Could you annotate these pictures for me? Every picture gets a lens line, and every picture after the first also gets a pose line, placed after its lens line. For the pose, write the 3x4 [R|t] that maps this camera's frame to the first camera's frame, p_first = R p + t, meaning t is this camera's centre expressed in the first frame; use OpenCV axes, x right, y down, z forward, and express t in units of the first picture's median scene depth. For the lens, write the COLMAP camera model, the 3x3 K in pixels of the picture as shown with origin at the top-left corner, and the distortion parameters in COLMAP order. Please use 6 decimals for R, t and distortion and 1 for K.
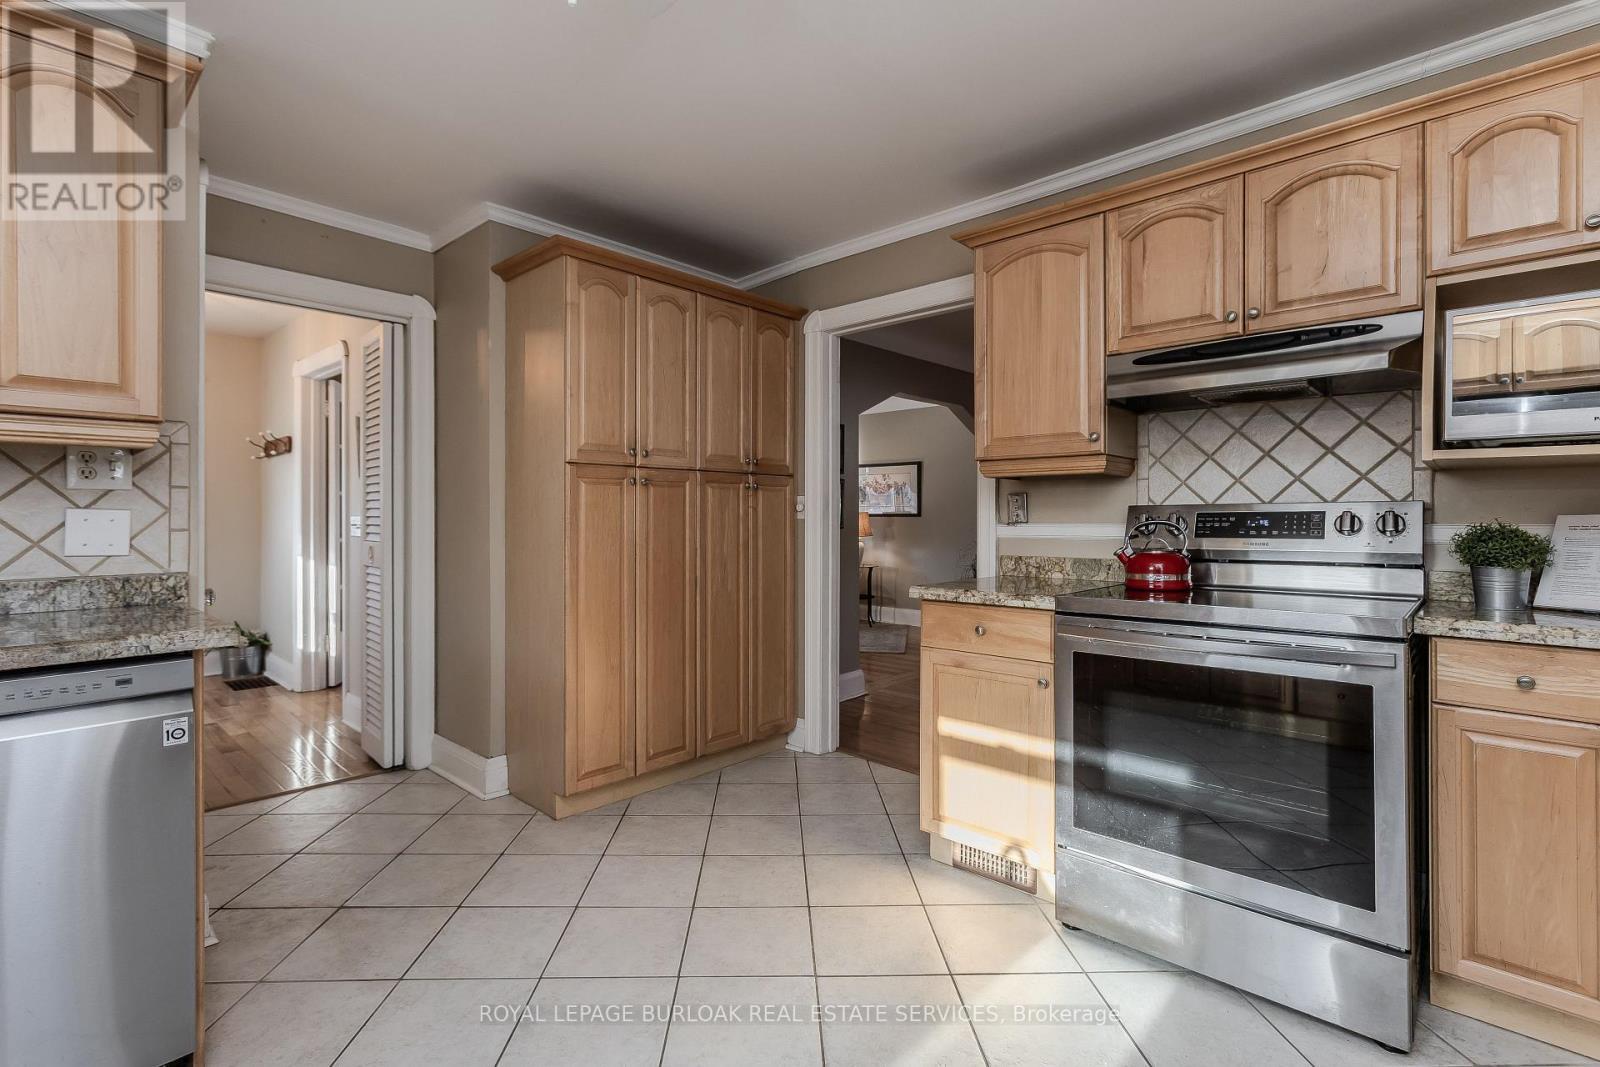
lens RADIAL K [[733.1, 0, 795.4], [0, 733.1, 516.5], [0, 0, 1]] dist [0.001857, 0.003871]
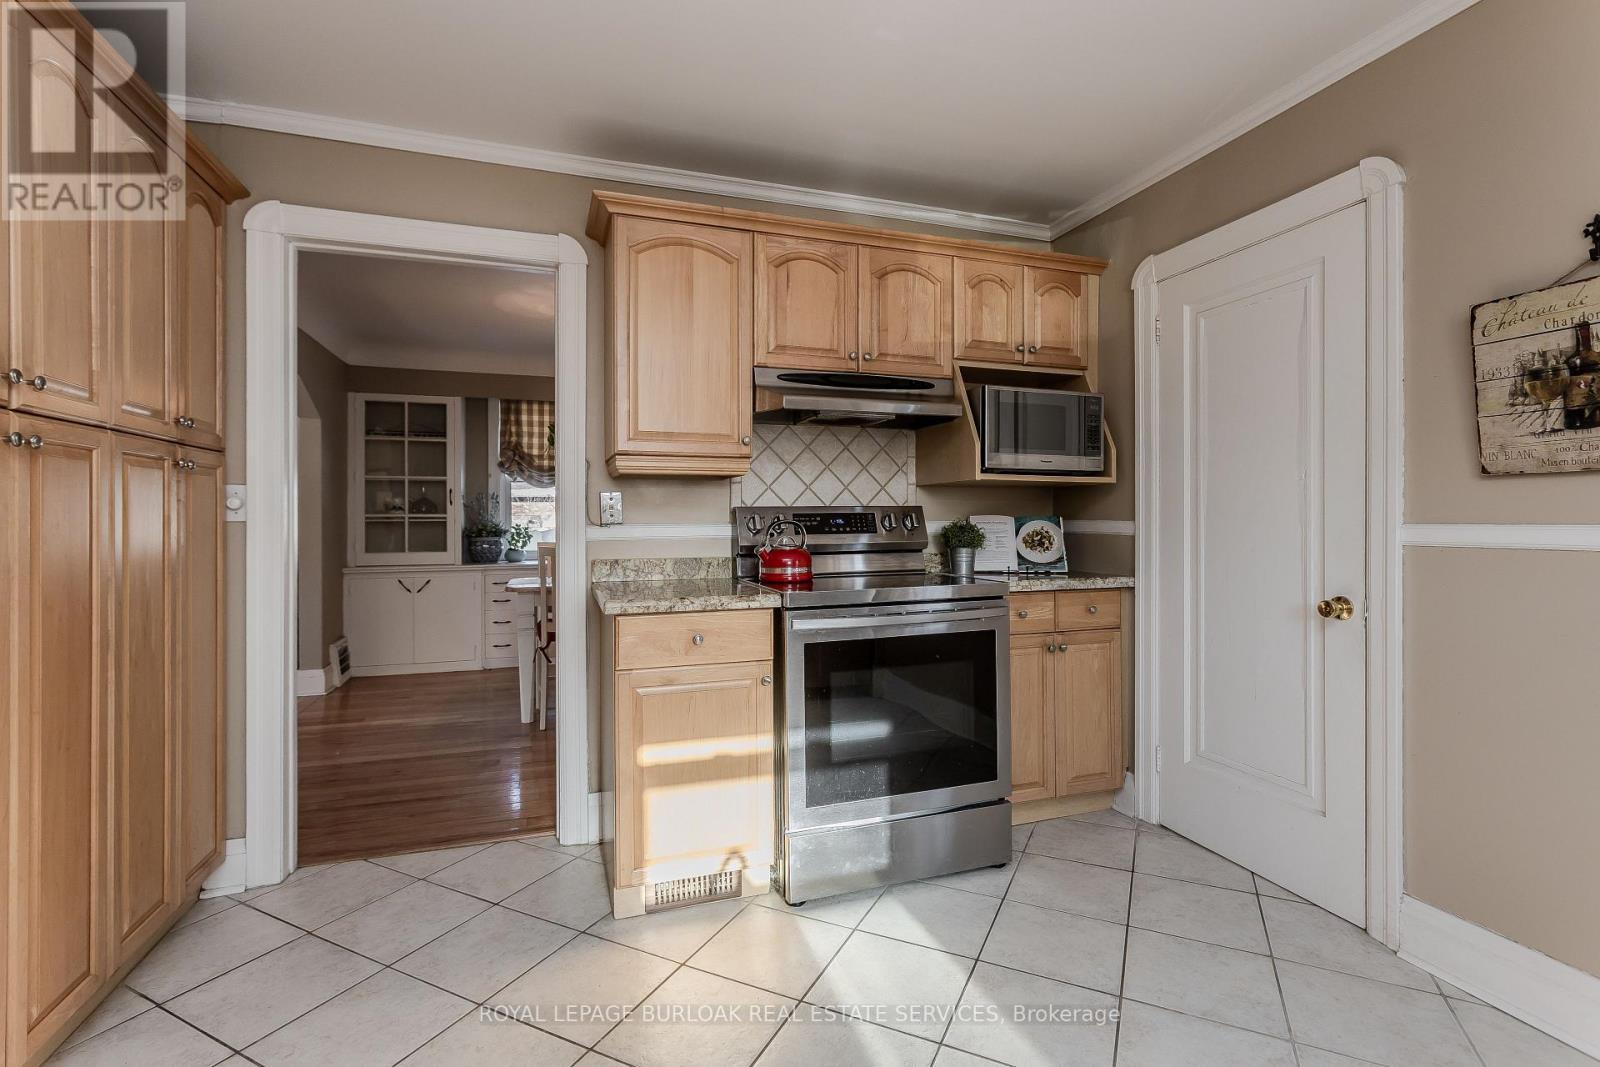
lens RADIAL K [[733.1, 0, 790.2], [0, 733.1, 521.4], [0, 0, 1]] dist [0.001857, 0.003871]
pose [[0.485438, -0.002344, 0.874268, -0.503387], [0.002844, 0.999995, 0.001102, 0.006254], [-0.874267, 0.001951, 0.485442, 0.450497]]
